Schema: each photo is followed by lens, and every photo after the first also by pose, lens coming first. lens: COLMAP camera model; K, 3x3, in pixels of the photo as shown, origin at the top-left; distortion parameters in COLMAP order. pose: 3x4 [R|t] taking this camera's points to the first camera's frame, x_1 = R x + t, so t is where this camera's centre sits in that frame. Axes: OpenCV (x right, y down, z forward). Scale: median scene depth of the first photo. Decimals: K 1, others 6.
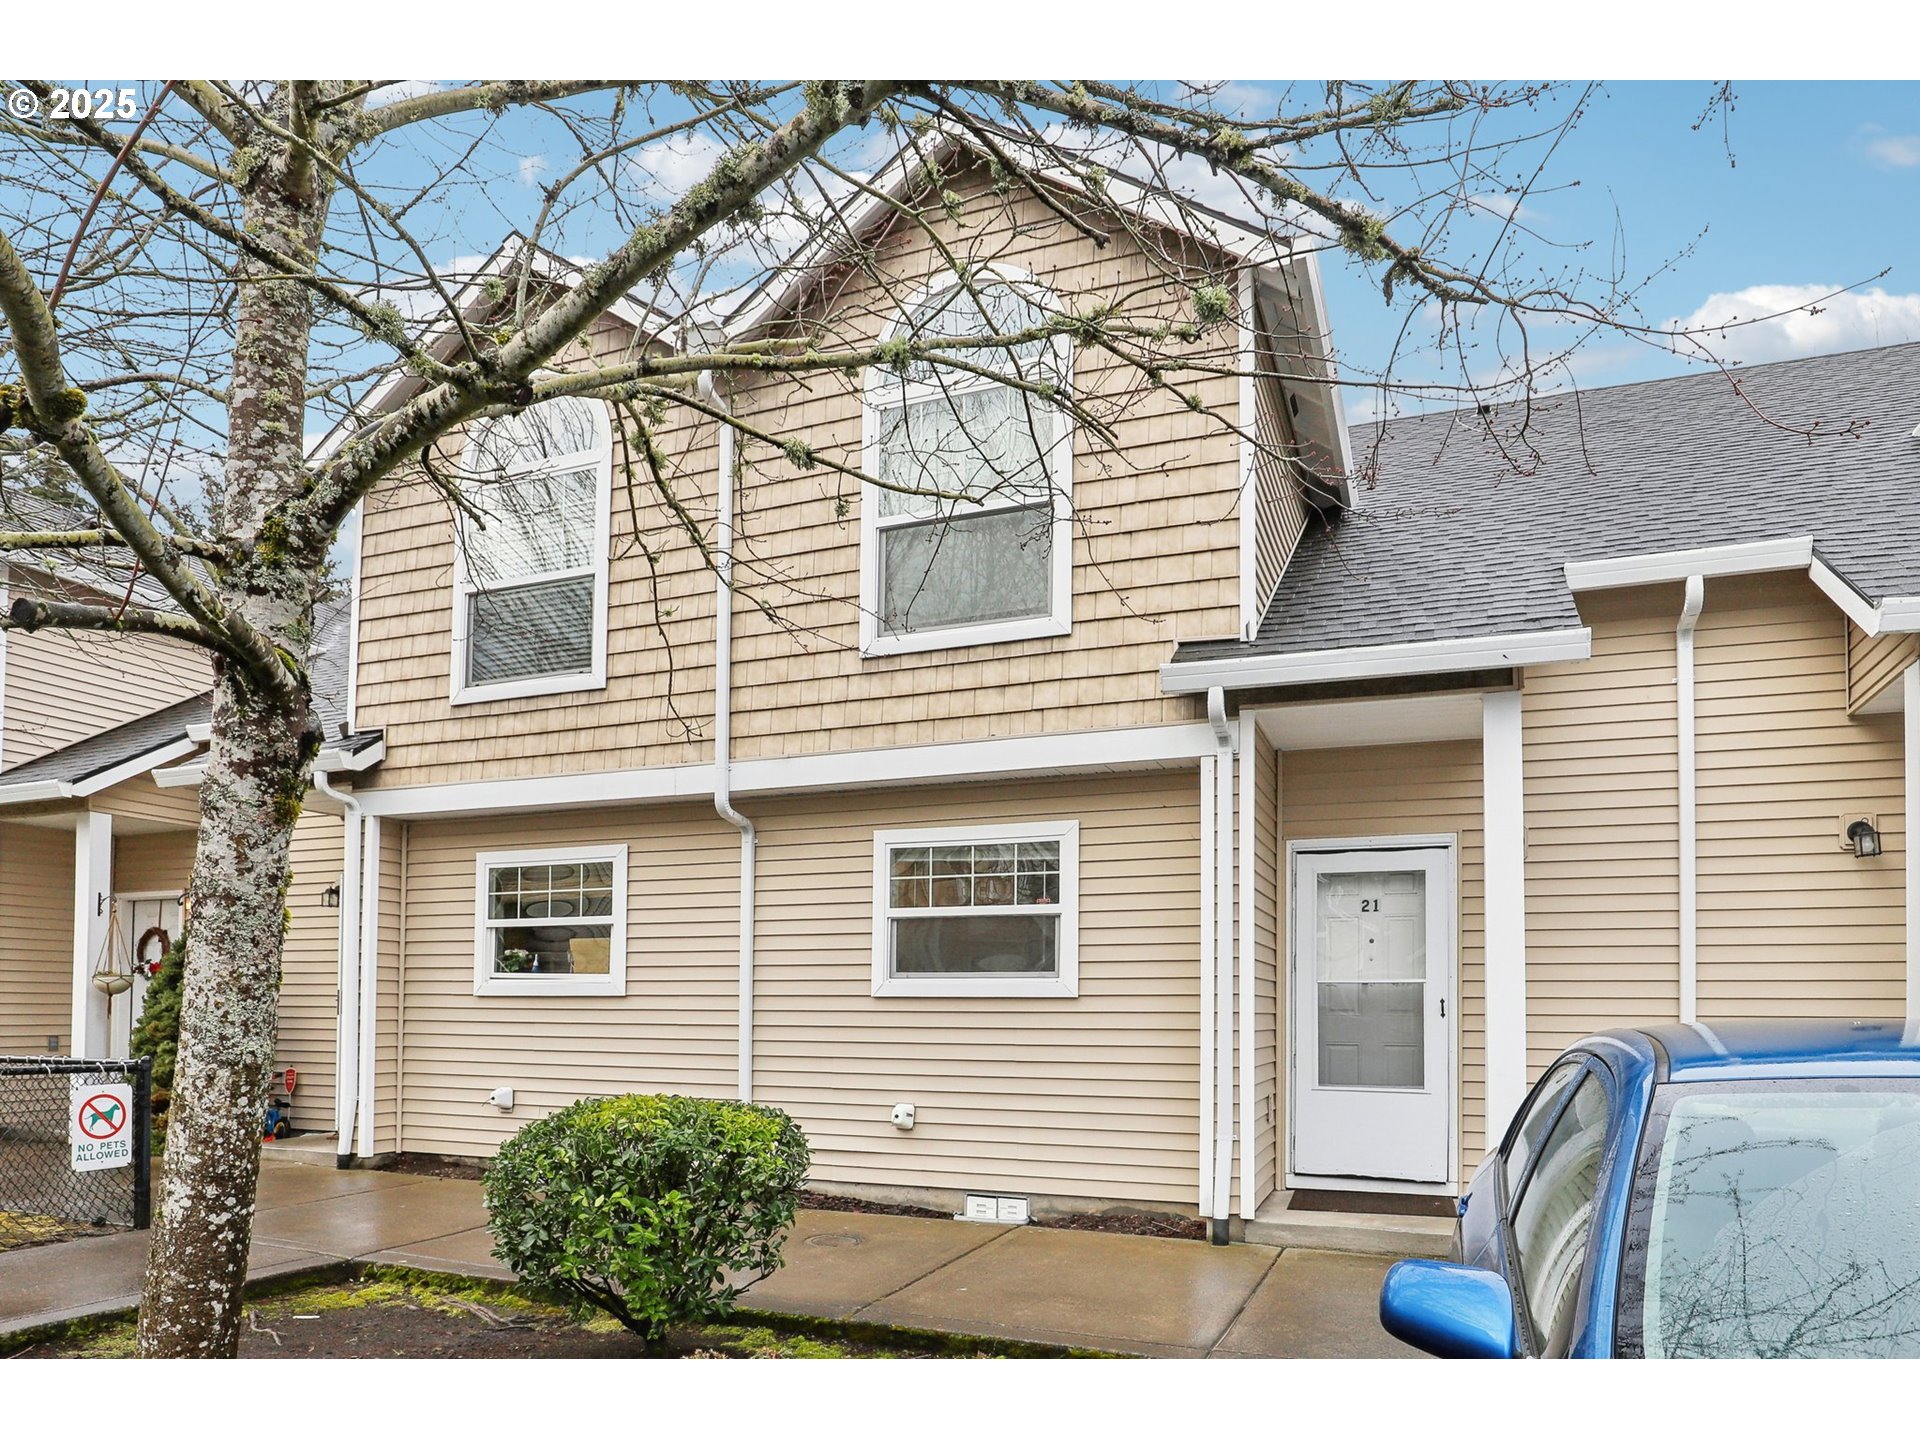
lens RADIAL K [[3540.3, 0, 960.0], [0, 3540.3, 720.0], [0, 0, 1]] dist [-0.040037, -0.052866]
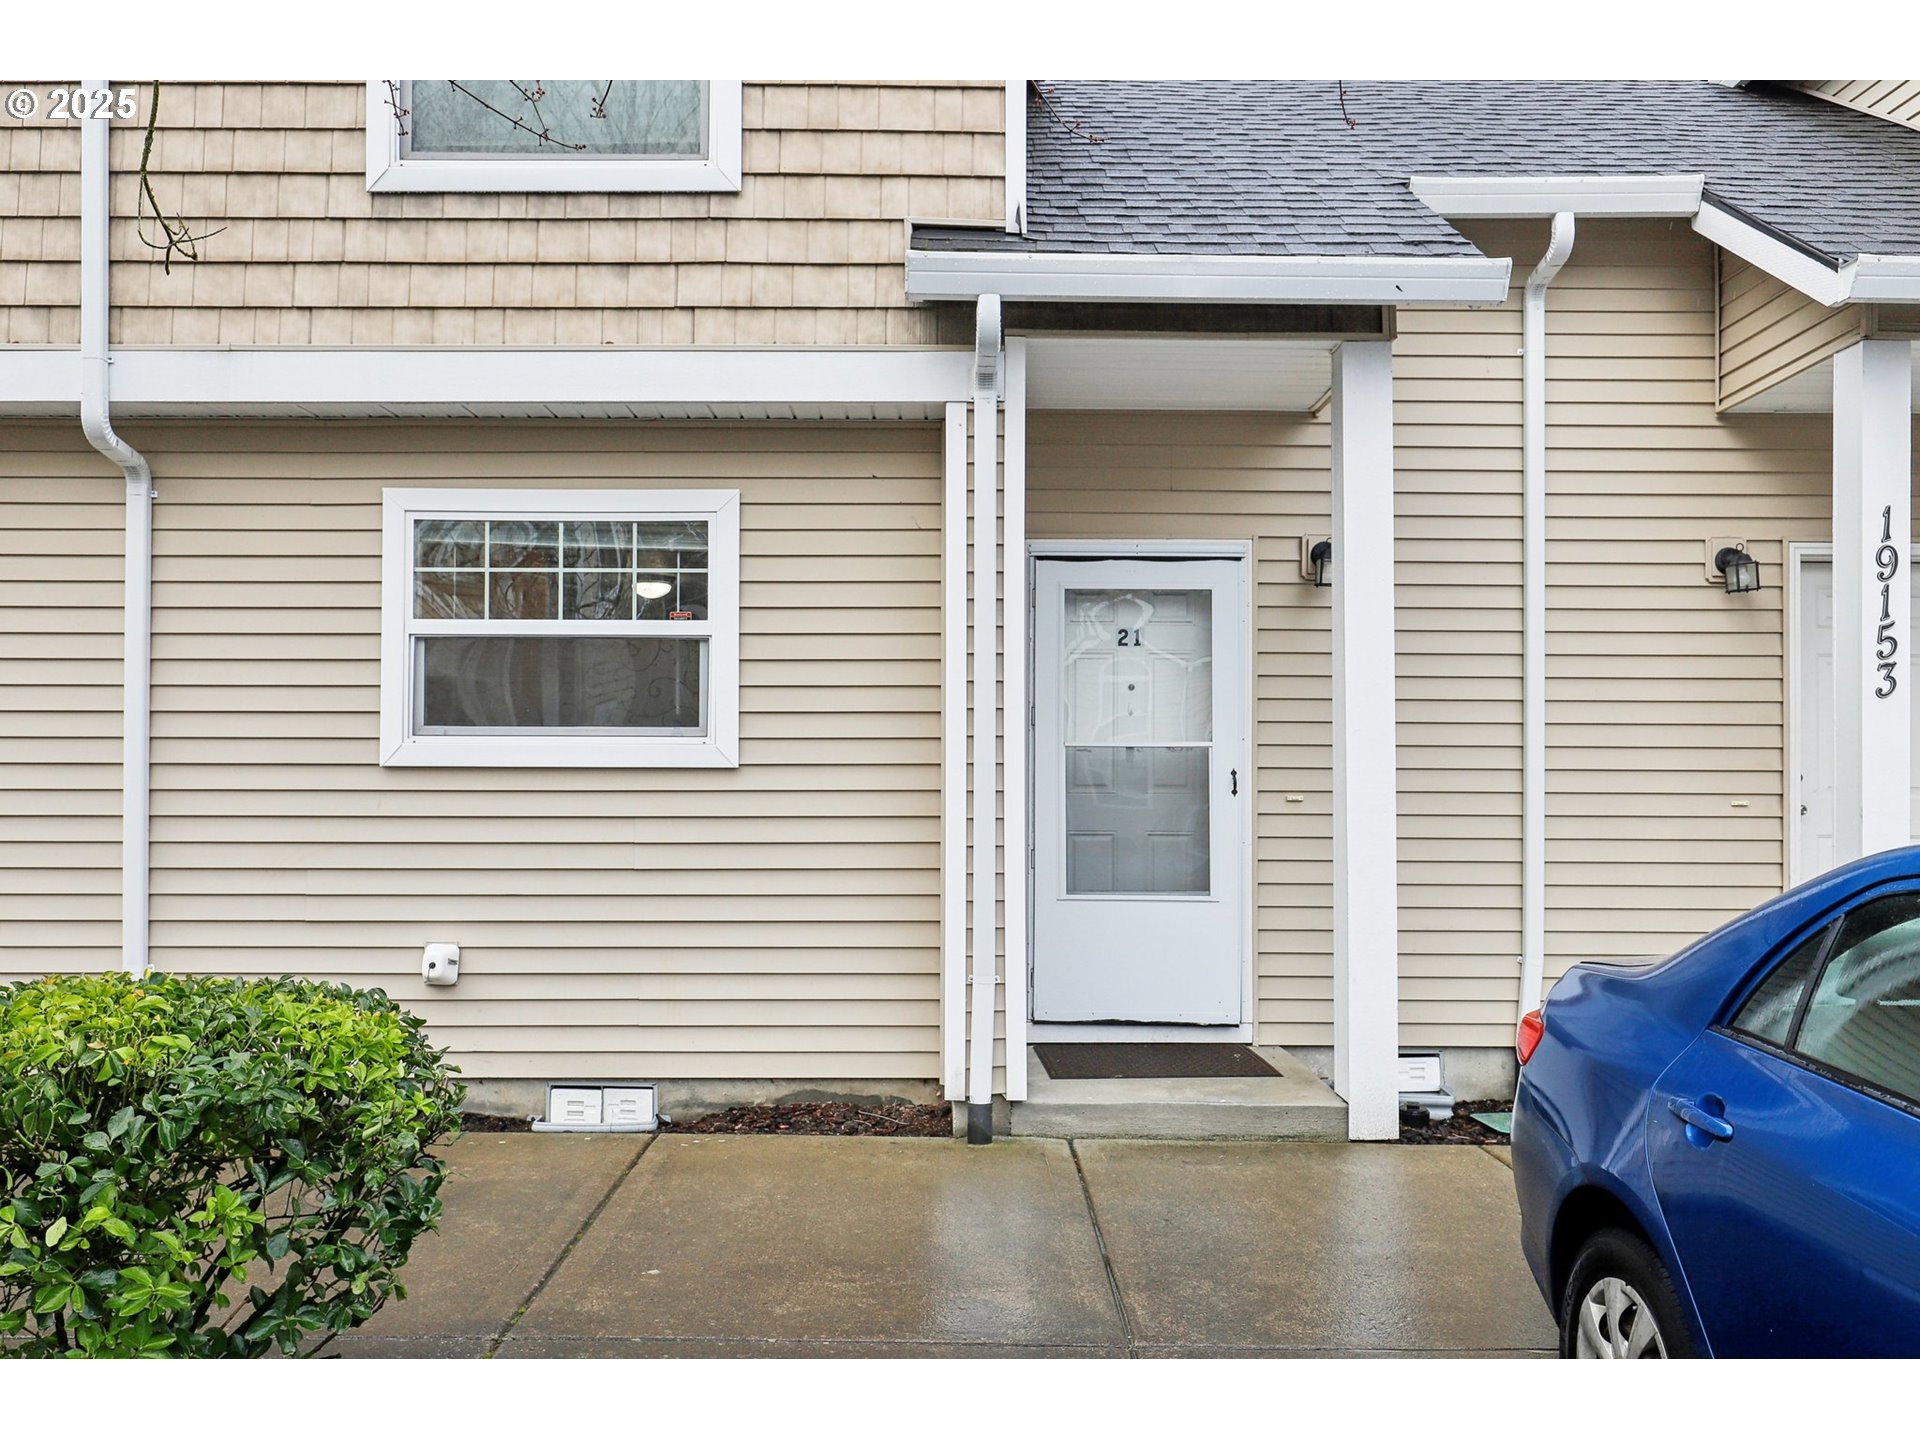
lens RADIAL K [[2131.7, 0, 960.0], [0, 2131.7, 720.0], [0, 0, 1]] dist [0.045137, -0.007553]
pose [[0.822973, 0.007752, 0.568027, -0.153465], [-0.050960, 0.996883, 0.060227, 0.044906], [-0.565790, -0.078512, 0.820803, 0.667298]]
